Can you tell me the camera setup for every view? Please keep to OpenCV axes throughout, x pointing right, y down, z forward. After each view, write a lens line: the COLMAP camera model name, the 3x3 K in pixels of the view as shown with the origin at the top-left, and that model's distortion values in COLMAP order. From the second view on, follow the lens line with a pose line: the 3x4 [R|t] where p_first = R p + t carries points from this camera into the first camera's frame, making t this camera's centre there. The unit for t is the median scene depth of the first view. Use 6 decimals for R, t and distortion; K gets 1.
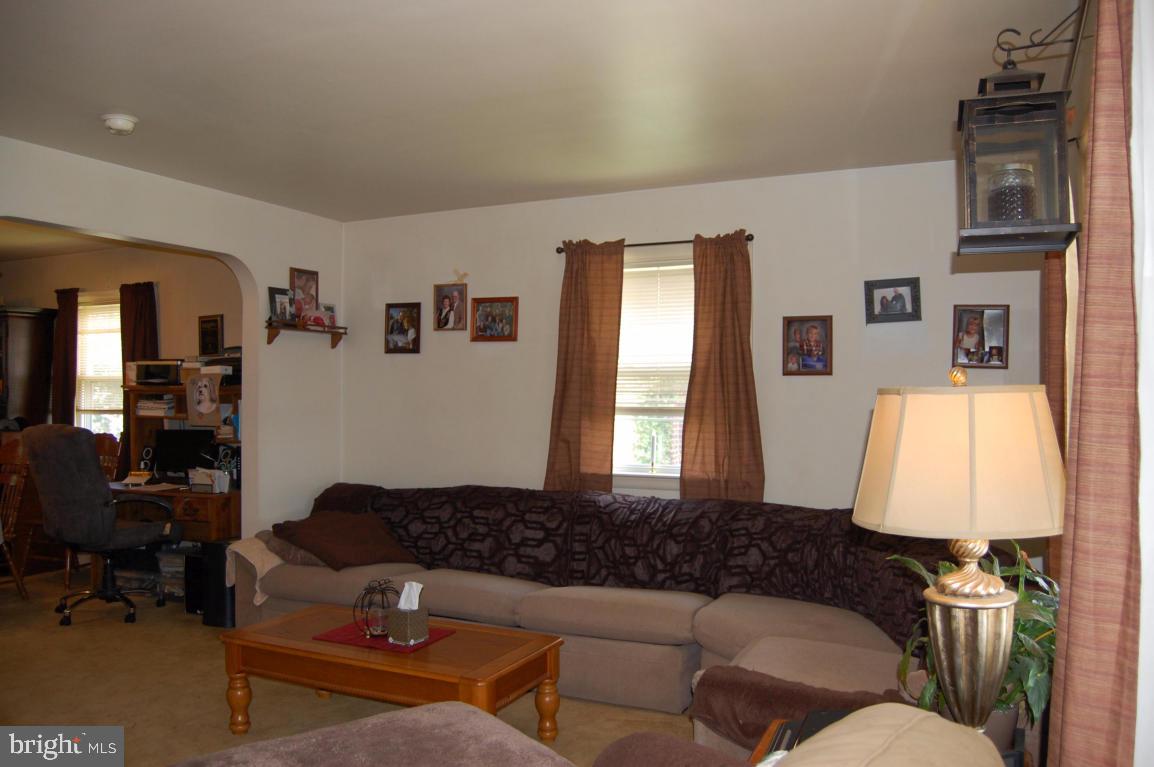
lens RADIAL K [[904.5, 0, 577.0], [0, 904.5, 383.5], [0, 0, 1]] dist [-0.070823, 0.004040]
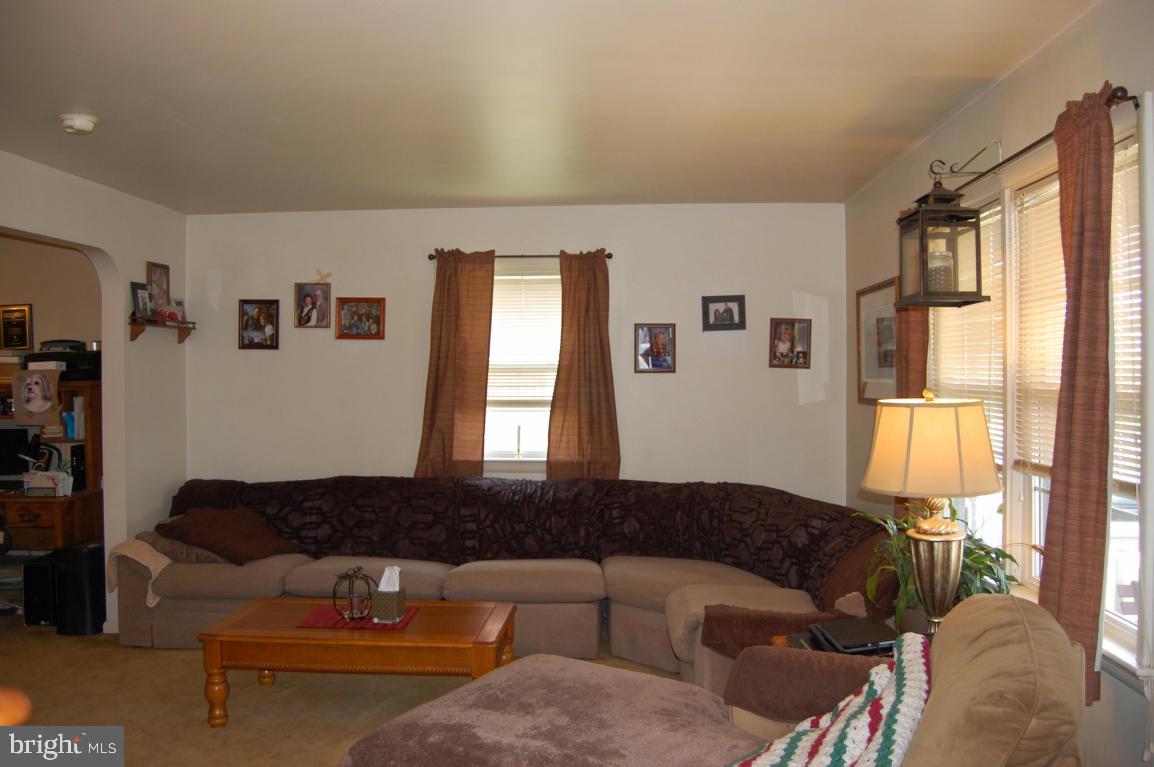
lens RADIAL K [[898.2, 0, 577.0], [0, 898.2, 383.5], [0, 0, 1]] dist [-0.067519, 0.003080]
pose [[0.929460, -0.009338, 0.368806, -0.268965], [-0.000167, 0.999669, 0.025733, -0.024171], [-0.368924, -0.023979, 0.929150, -0.074706]]
